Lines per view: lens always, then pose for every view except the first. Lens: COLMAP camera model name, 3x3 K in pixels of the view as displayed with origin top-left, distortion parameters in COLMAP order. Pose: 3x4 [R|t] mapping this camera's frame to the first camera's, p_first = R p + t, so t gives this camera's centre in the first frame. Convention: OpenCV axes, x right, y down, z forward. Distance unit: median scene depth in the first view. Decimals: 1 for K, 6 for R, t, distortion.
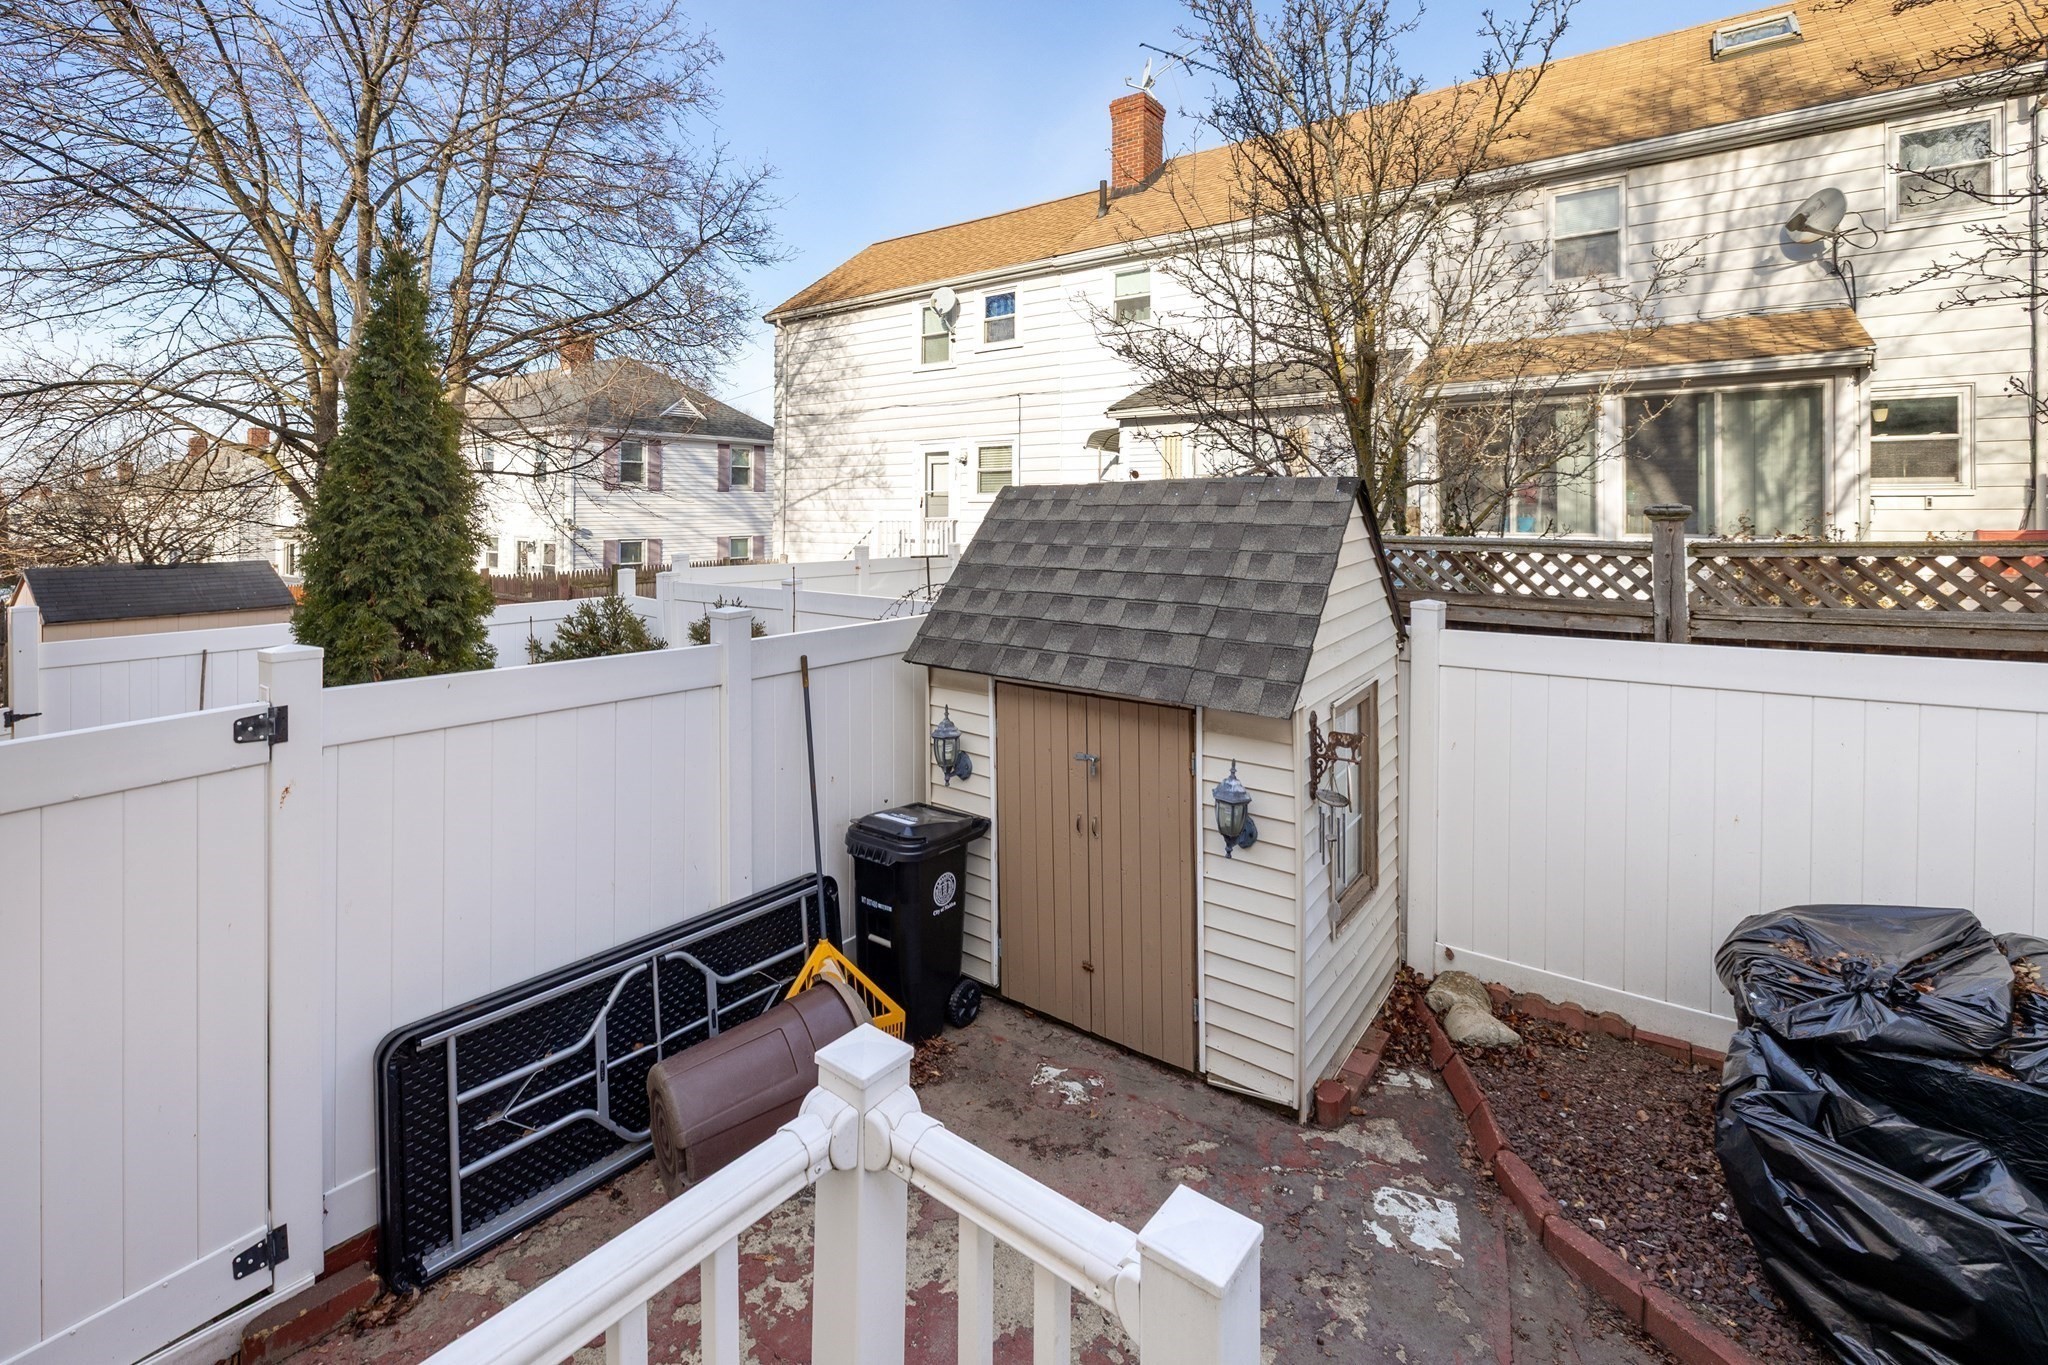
lens RADIAL K [[932.9, 0, 1050.9], [0, 932.9, 491.0], [0, 0, 1]] dist [0.001550, -0.000611]
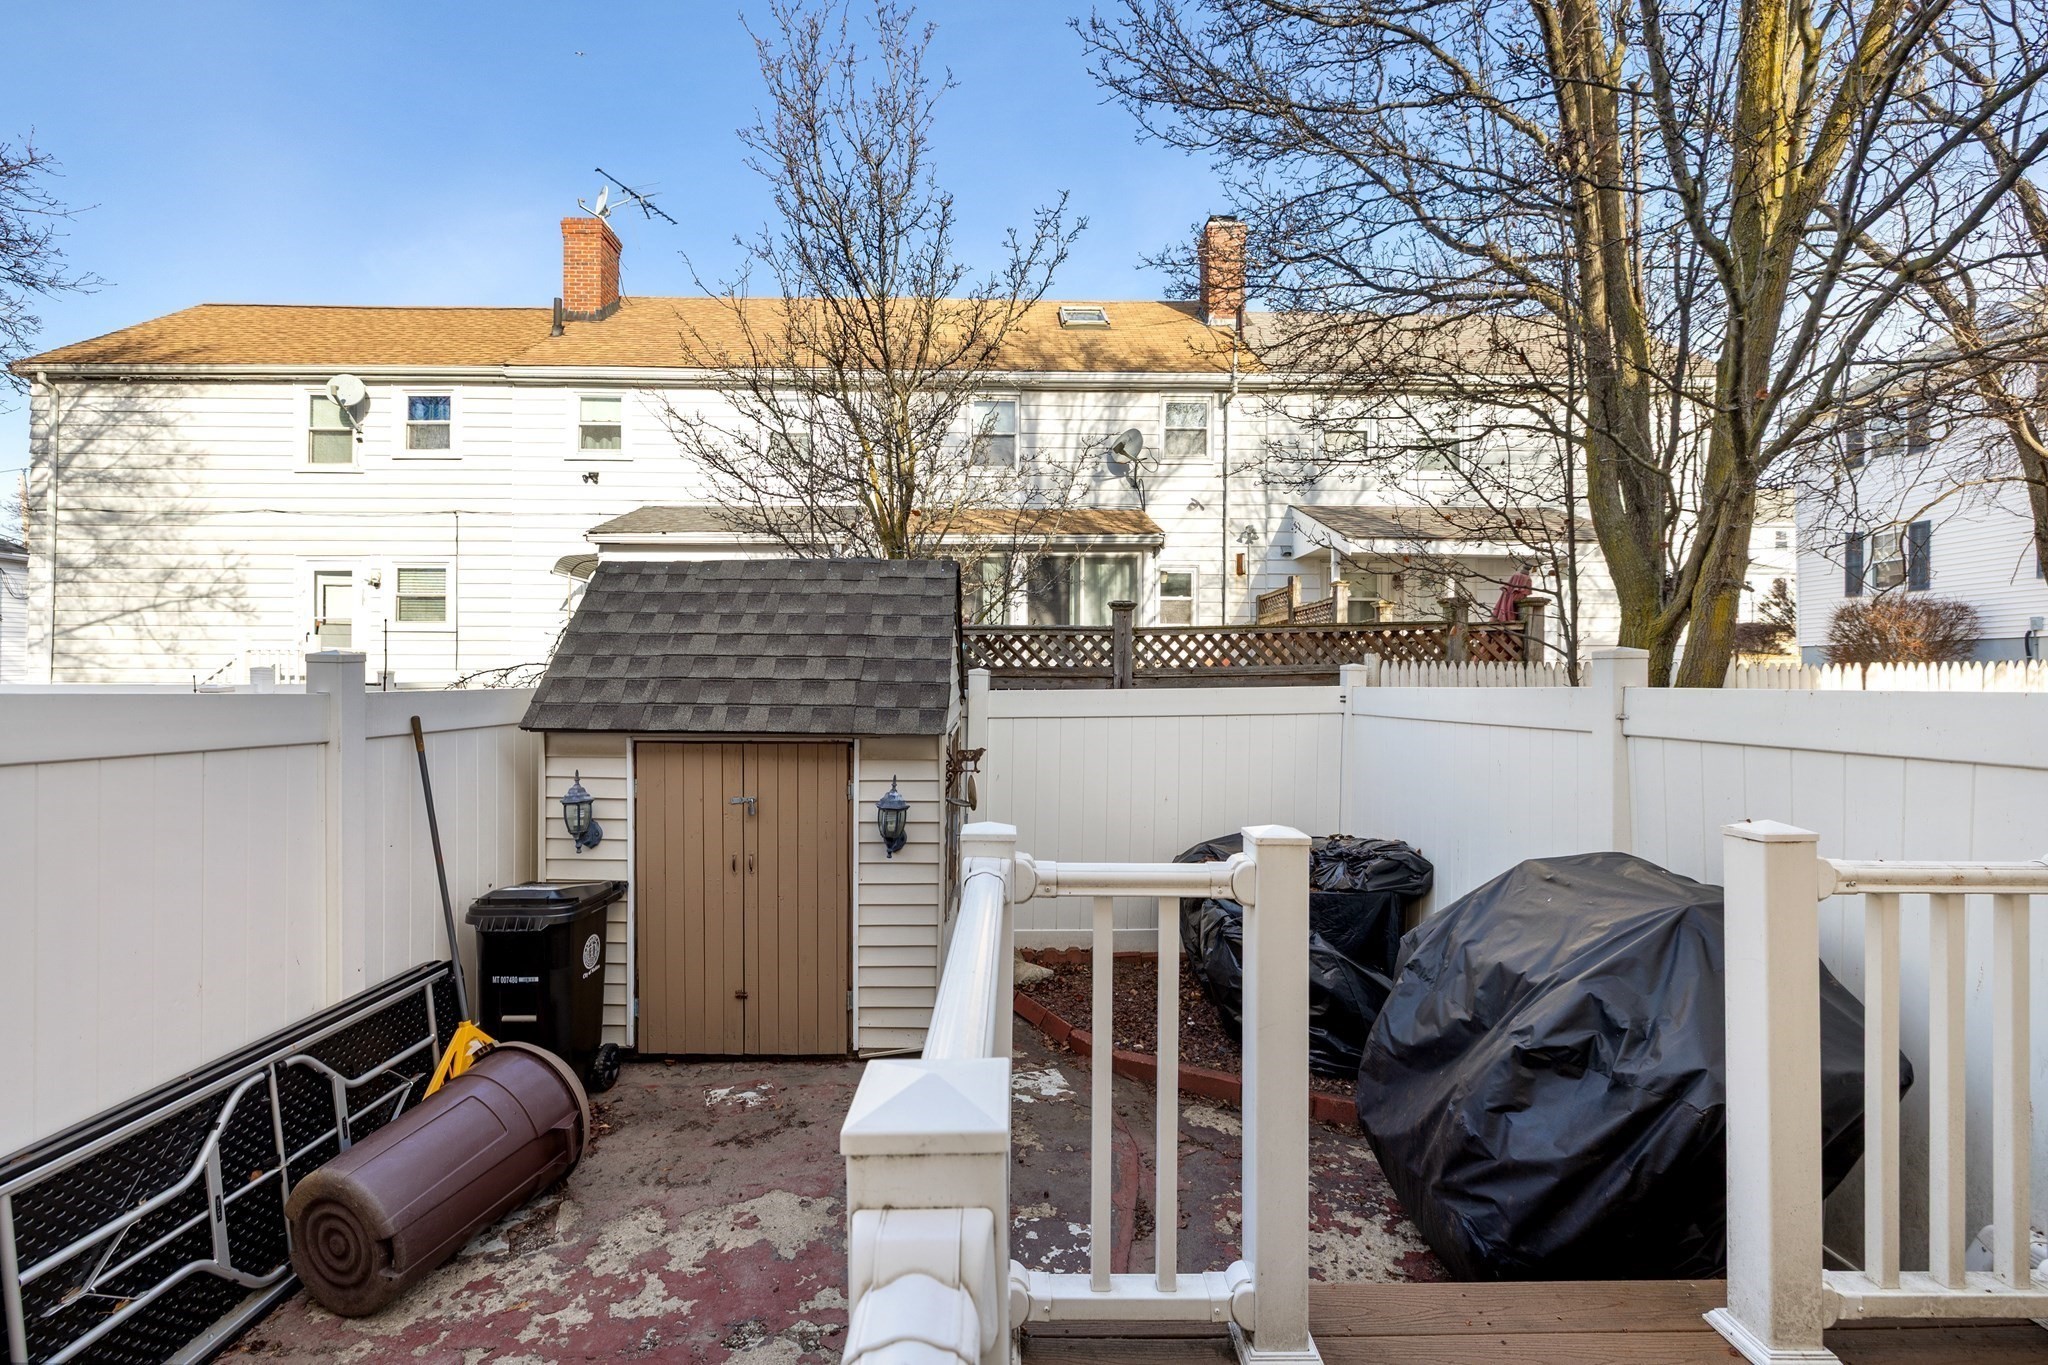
lens RADIAL K [[870.5, 0, 1027.0], [0, 870.5, 680.5], [0, 0, 1]] dist [-0.000533, -0.000292]
pose [[0.787248, -0.002227, 0.616632, -0.309062], [-0.003333, 0.999964, 0.007866, 0.131211], [-0.616627, -0.008248, 0.787212, 0.004421]]
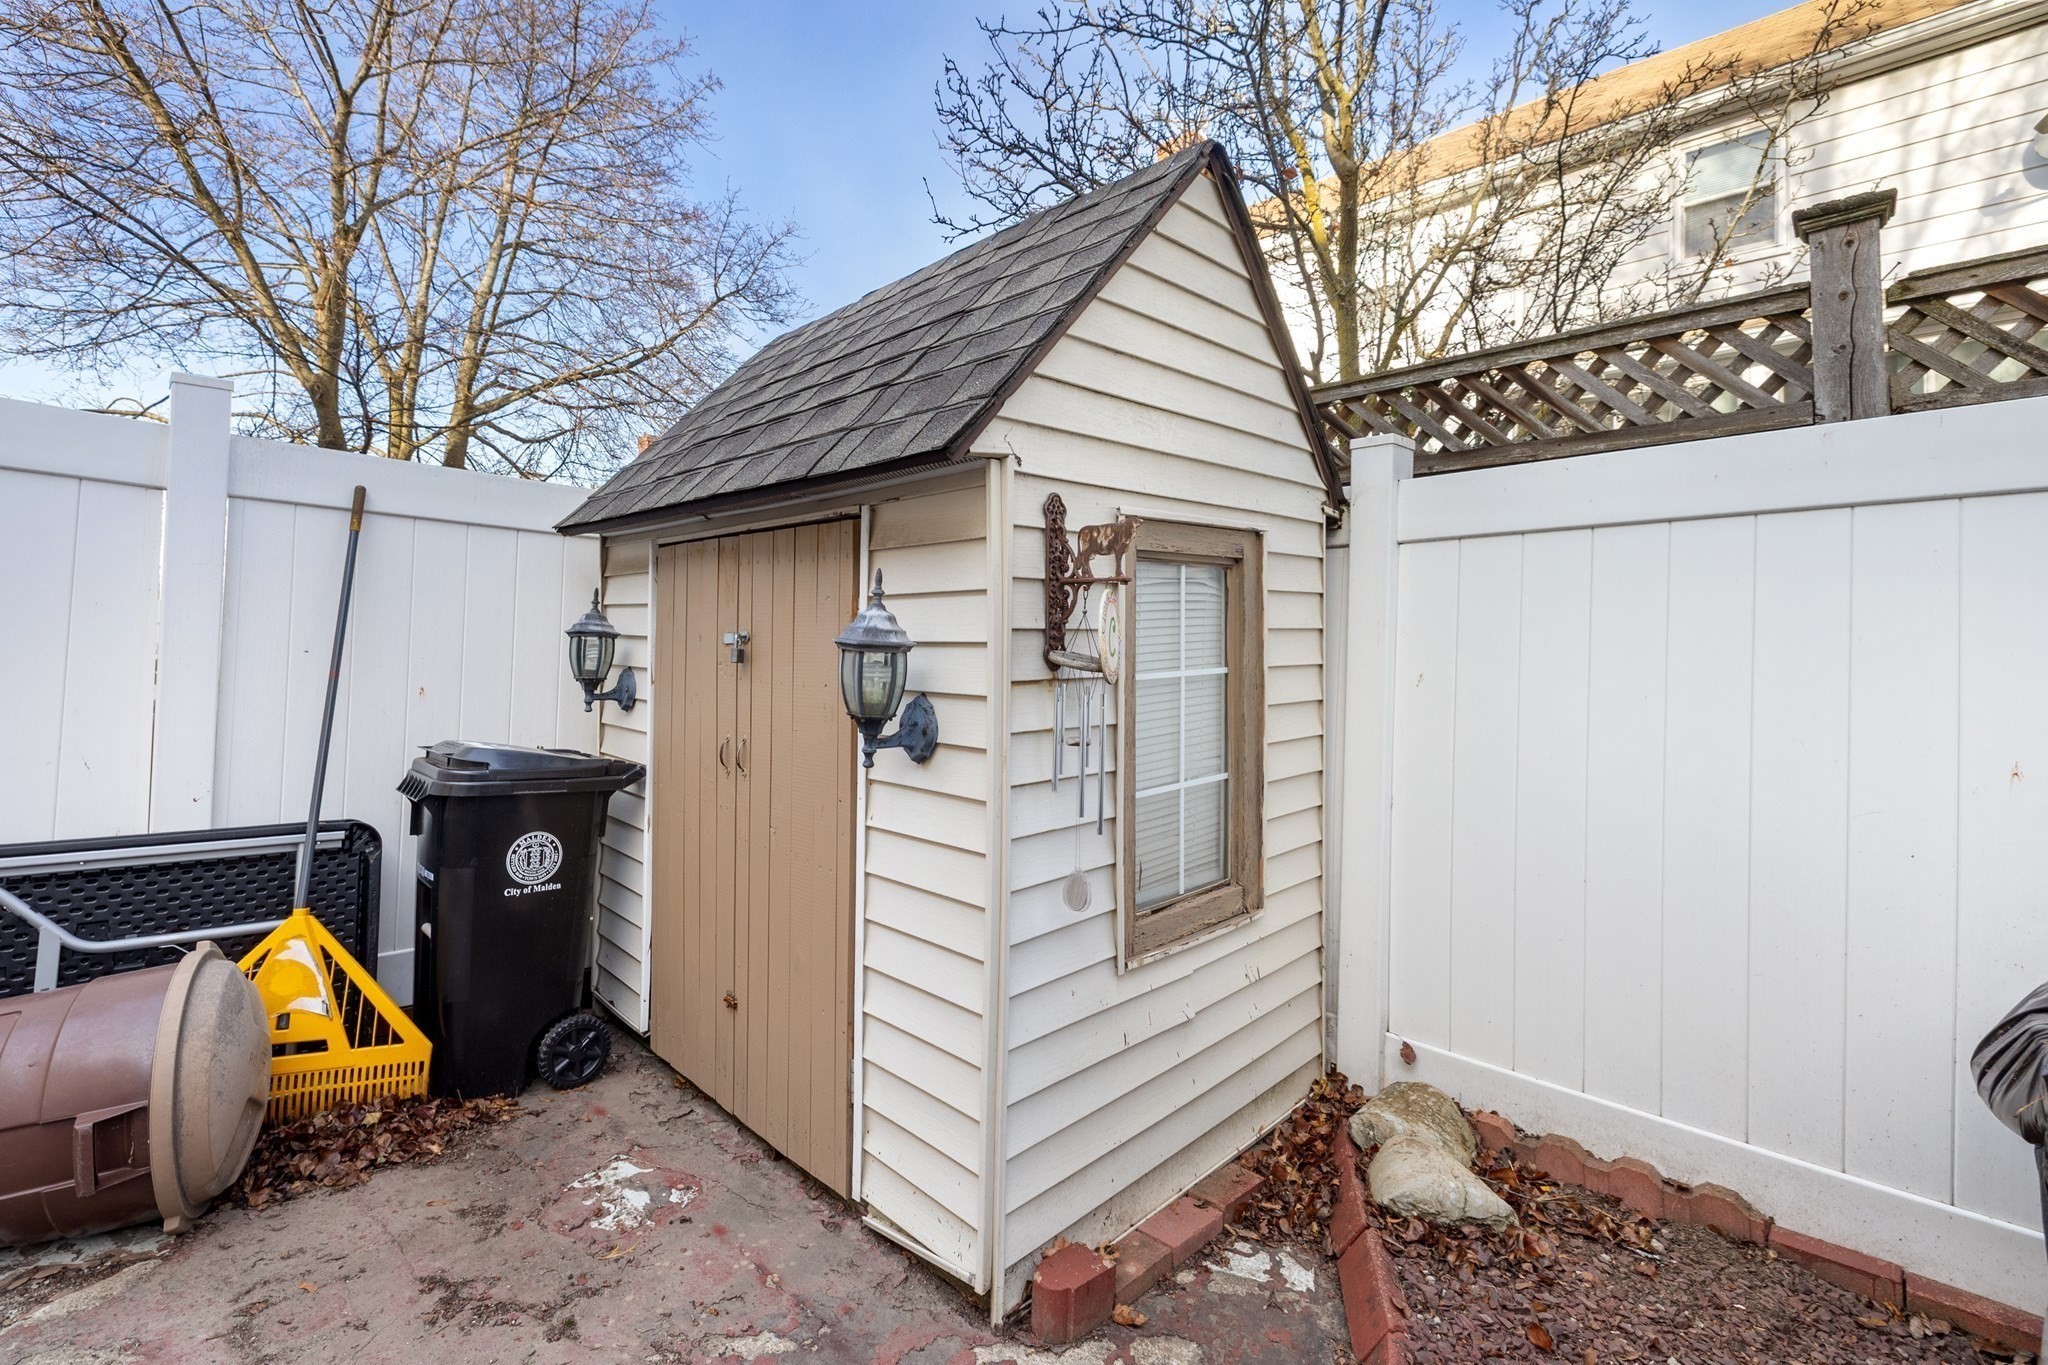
lens RADIAL K [[870.5, 0, 1061.7], [0, 870.5, 650.0], [0, 0, 1]] dist [-0.000533, -0.000292]
pose [[0.987765, 0.022537, -0.154311, 0.311341], [-0.028196, 0.999004, -0.034583, 0.291695], [0.153378, 0.038510, 0.987417, 0.465916]]
